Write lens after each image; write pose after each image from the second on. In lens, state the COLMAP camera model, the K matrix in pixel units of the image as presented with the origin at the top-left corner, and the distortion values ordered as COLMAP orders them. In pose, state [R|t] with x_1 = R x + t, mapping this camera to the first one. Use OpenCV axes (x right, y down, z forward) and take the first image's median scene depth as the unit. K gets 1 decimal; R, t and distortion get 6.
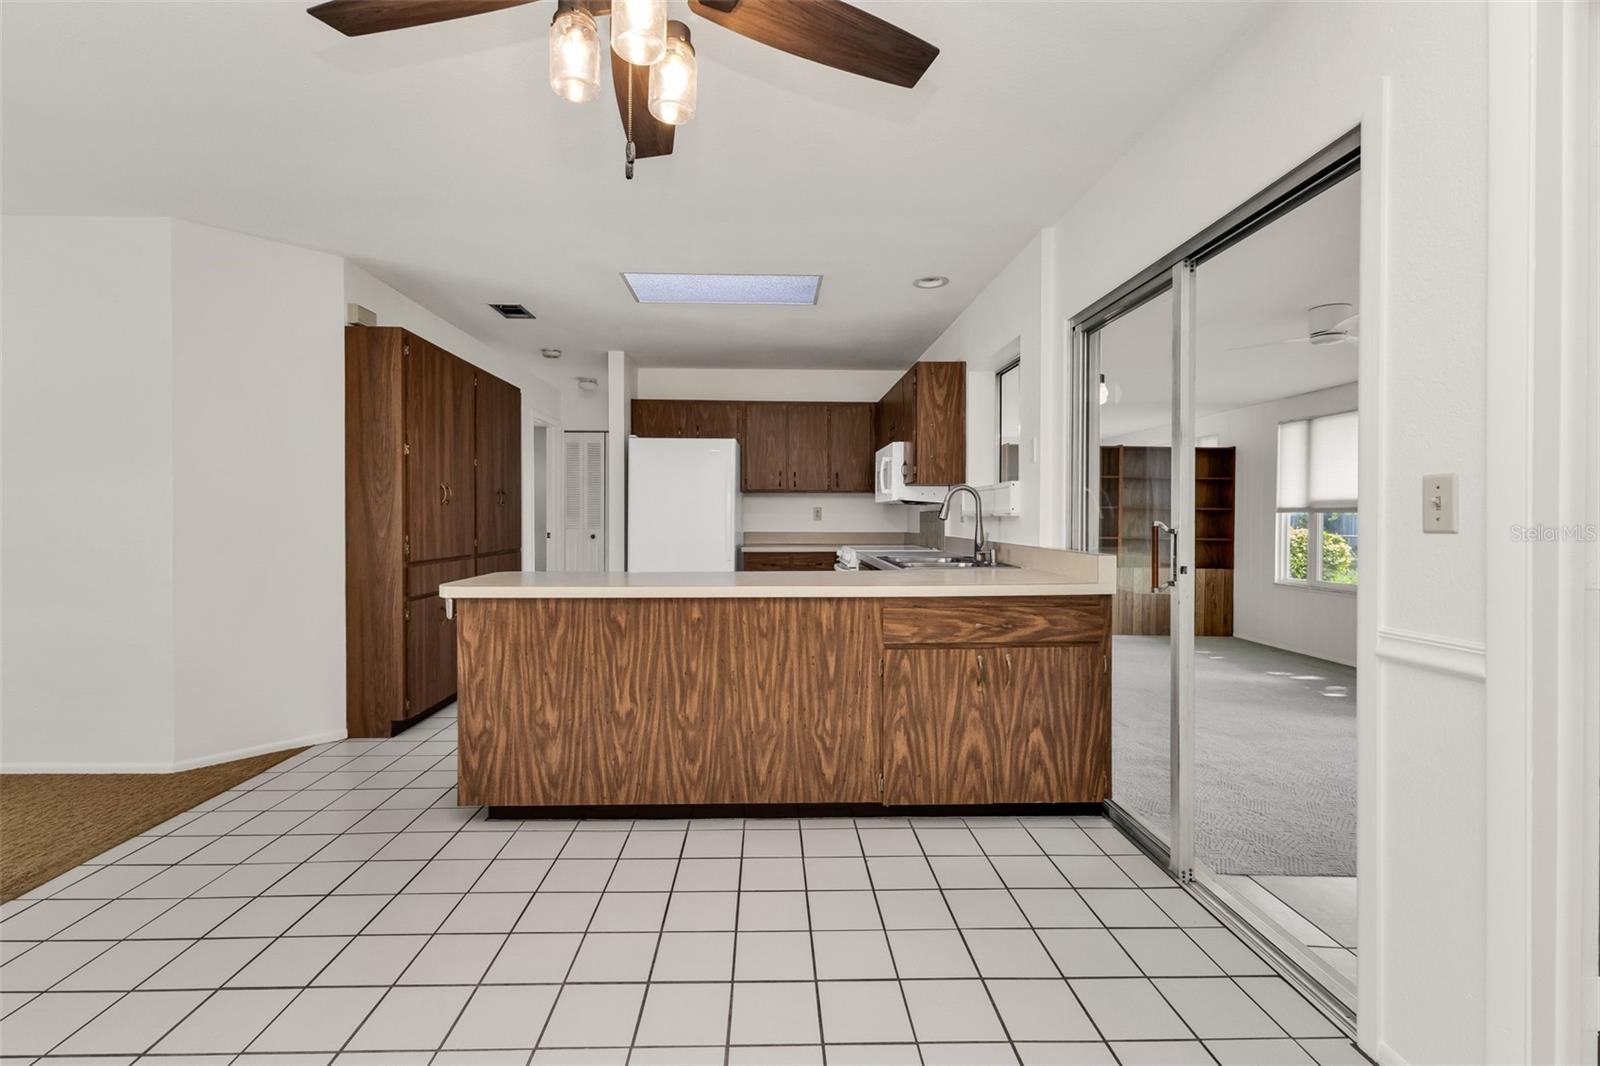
lens RADIAL K [[724.7, 0, 872.6], [0, 724.7, 524.4], [0, 0, 1]] dist [0.009007, 0.000530]
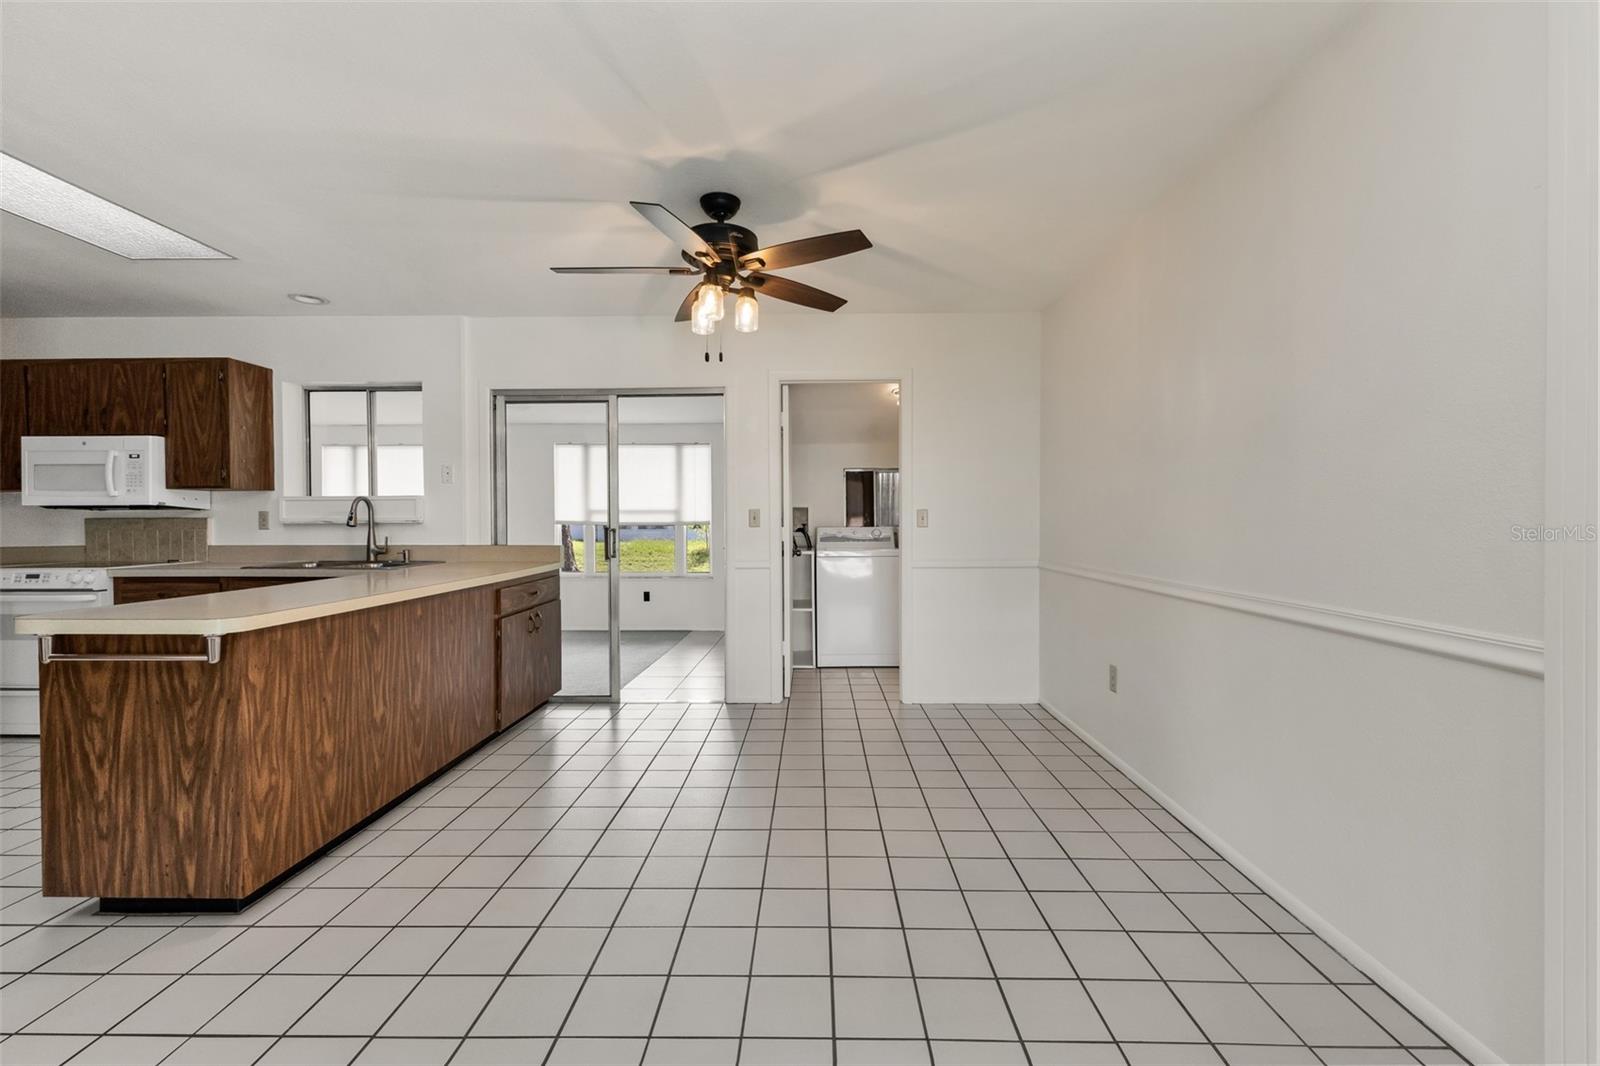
lens RADIAL K [[700.3, 0, 753.4], [0, 700.3, 532.3], [0, 0, 1]] dist [0.005671, 0.000027]
pose [[0.100320, -0.019218, 0.994770, -1.261555], [0.013648, 0.999746, 0.017937, -0.011198], [-0.994862, 0.011778, 0.100557, 0.376555]]
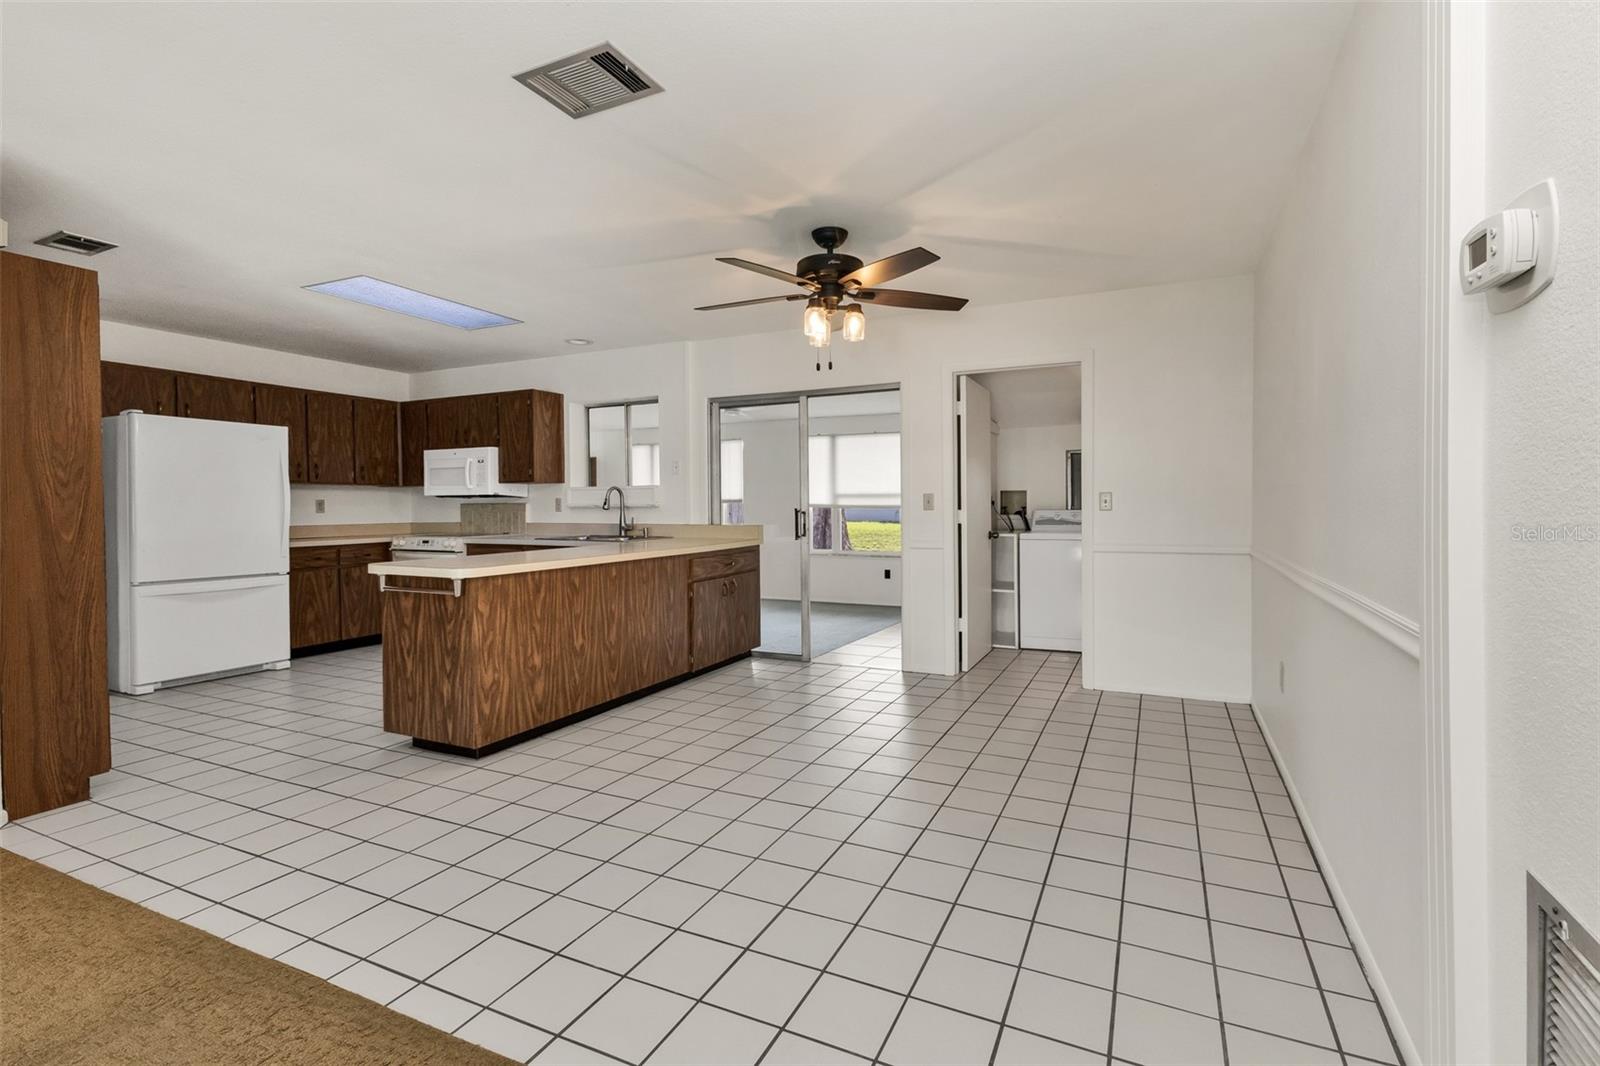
lens RADIAL K [[700.3, 0, 800.7], [0, 700.3, 517.8], [0, 0, 1]] dist [0.005671, 0.000027]
pose [[0.476274, -0.022198, 0.879017, -1.334692], [0.016099, 0.999734, 0.016524, -0.008692], [-0.879149, 0.006281, 0.476505, -0.036688]]
